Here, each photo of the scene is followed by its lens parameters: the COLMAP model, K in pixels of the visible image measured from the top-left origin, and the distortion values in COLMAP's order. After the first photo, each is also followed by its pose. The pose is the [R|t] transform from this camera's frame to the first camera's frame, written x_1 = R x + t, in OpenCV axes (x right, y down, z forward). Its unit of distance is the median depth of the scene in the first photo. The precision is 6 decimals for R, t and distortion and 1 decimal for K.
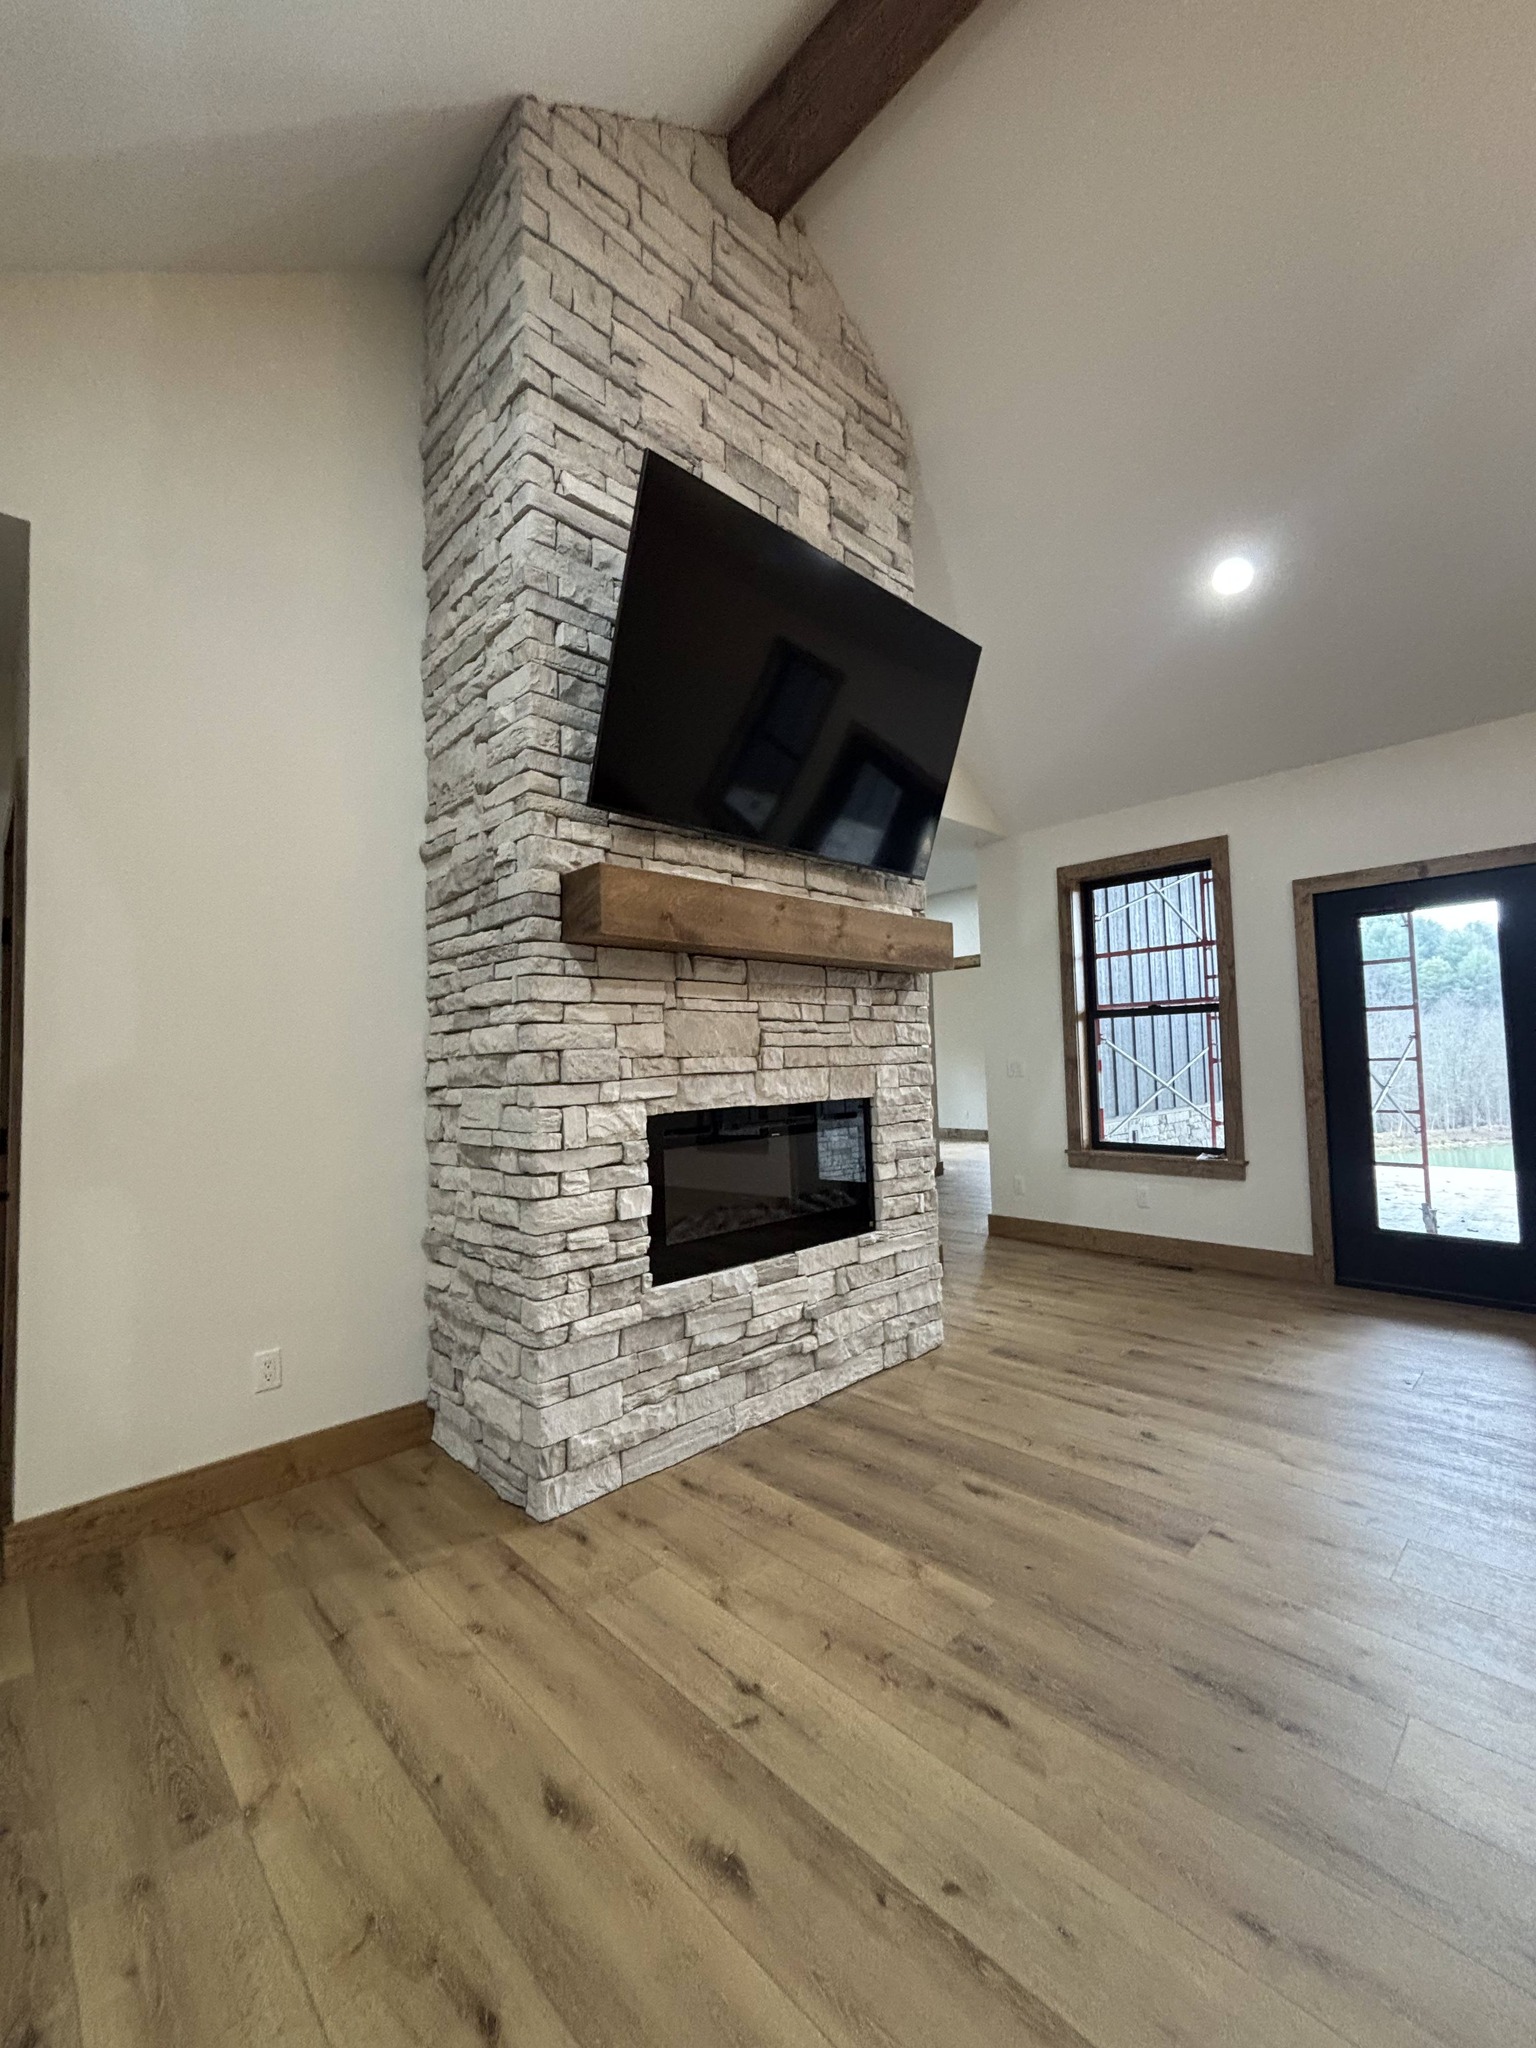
lens RADIAL K [[829.1, 0, 764.9], [0, 829.1, 1015.6], [0, 0, 1]] dist [0.000065, -0.000235]
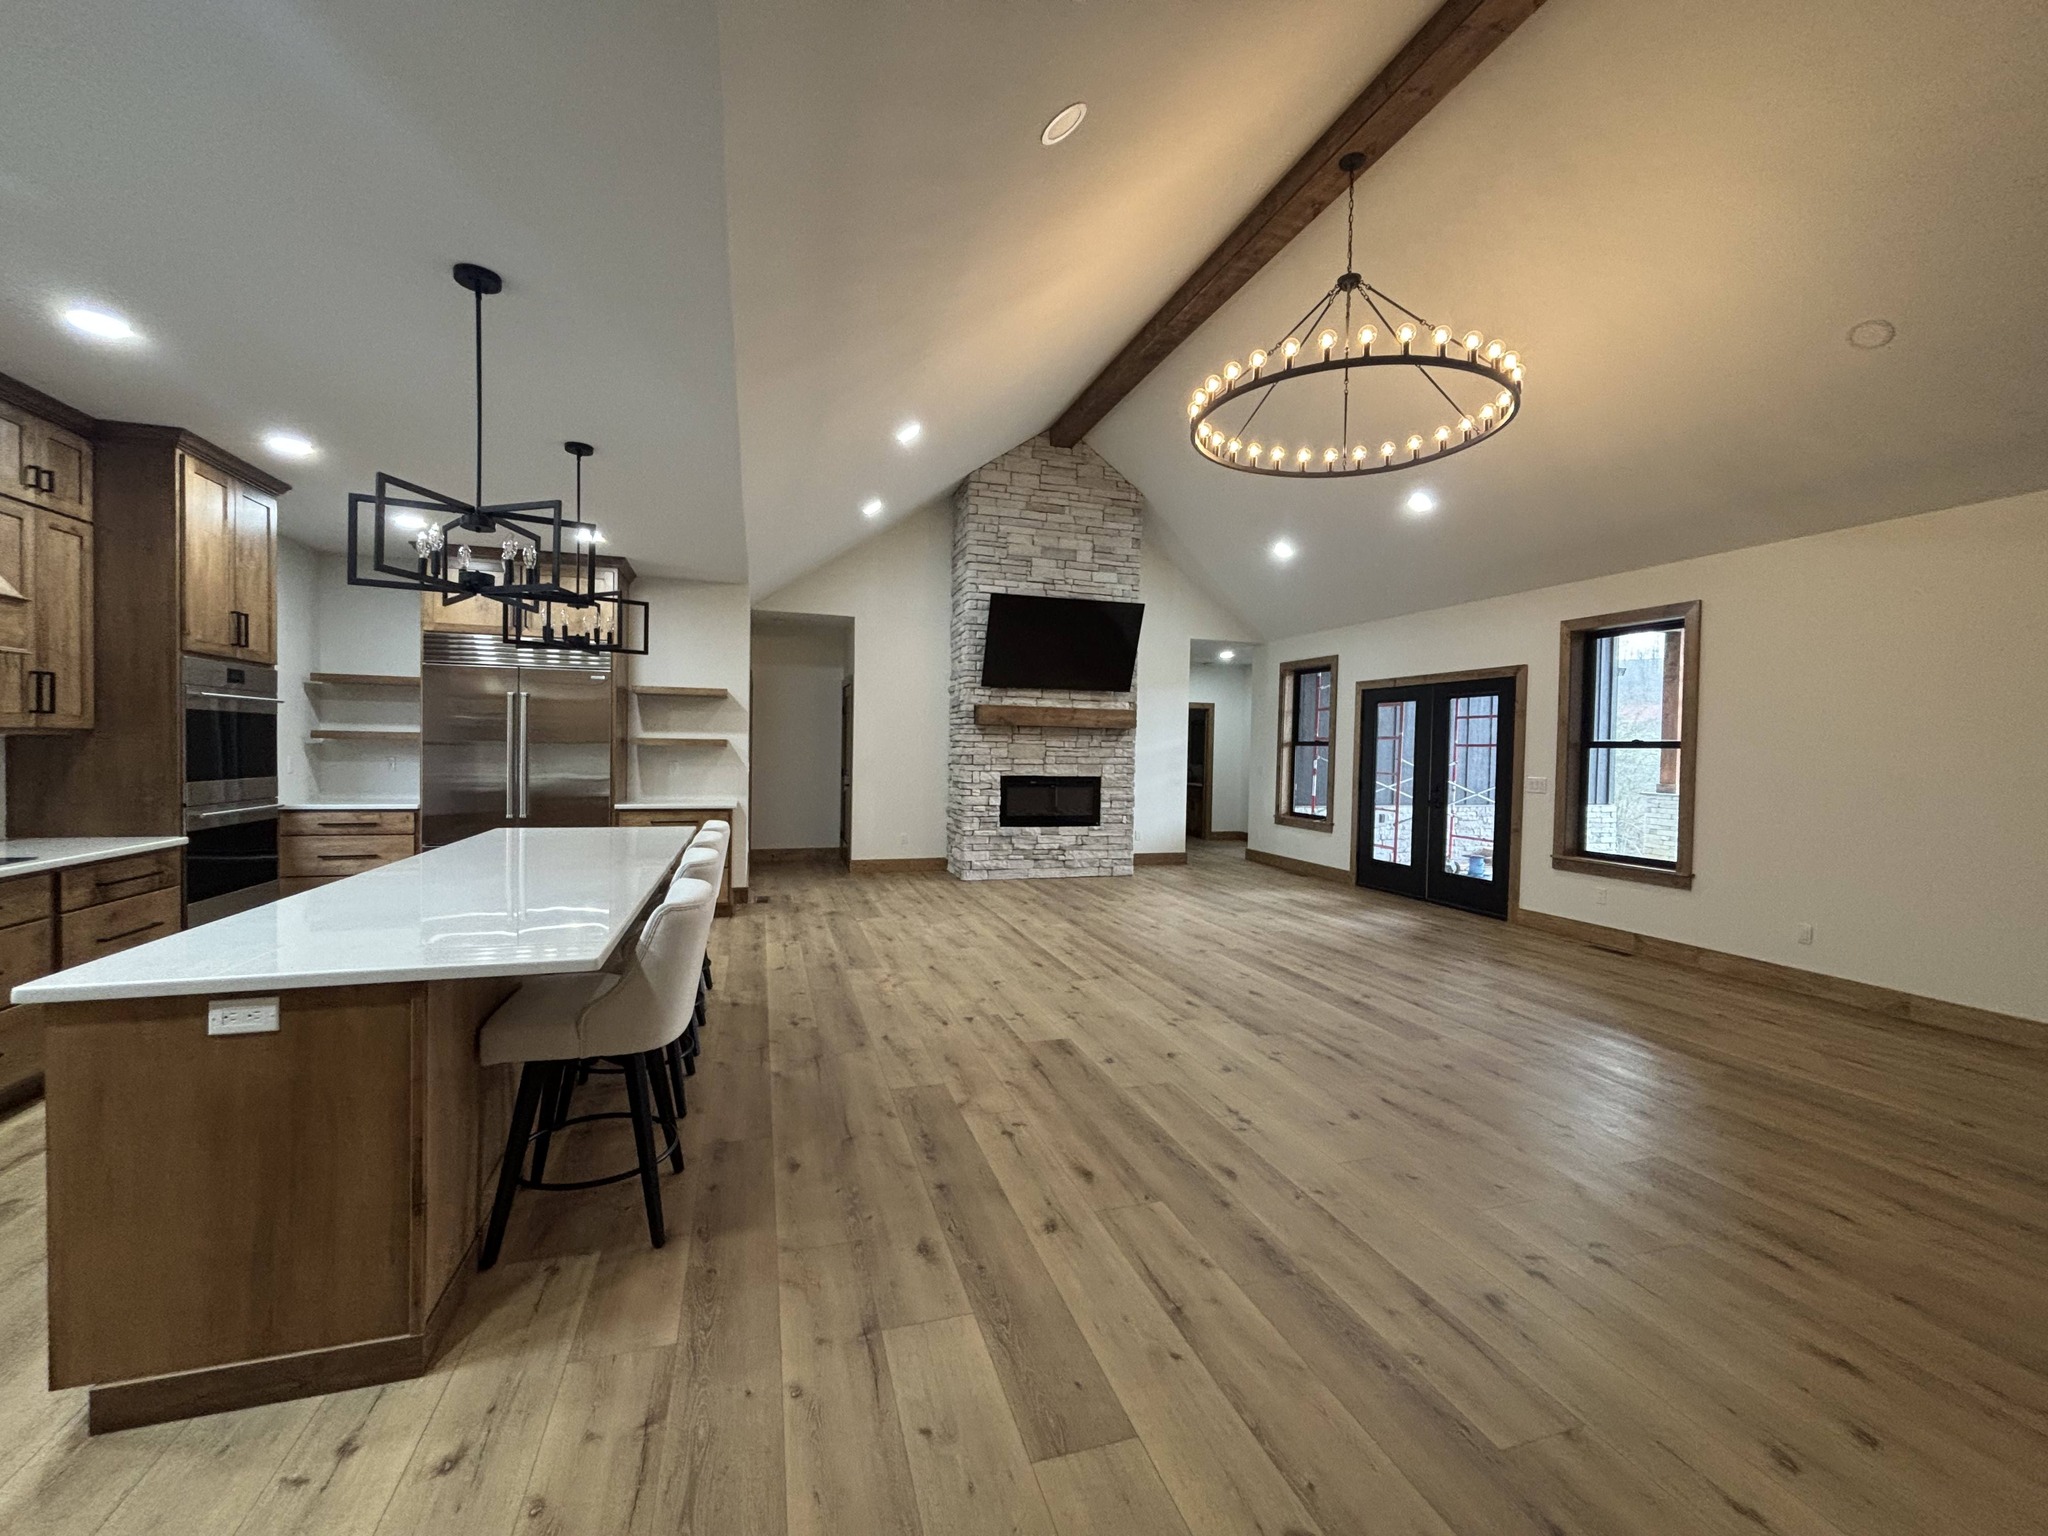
lens RADIAL K [[829.1, 0, 1016.9], [0, 829.1, 769.8], [0, 0, 1]] dist [0.000065, -0.000235]
pose [[0.892872, 0.058093, -0.446547, 1.297881], [-0.020121, 0.995800, 0.089316, -0.186304], [0.449860, -0.070763, 0.890291, -1.788973]]
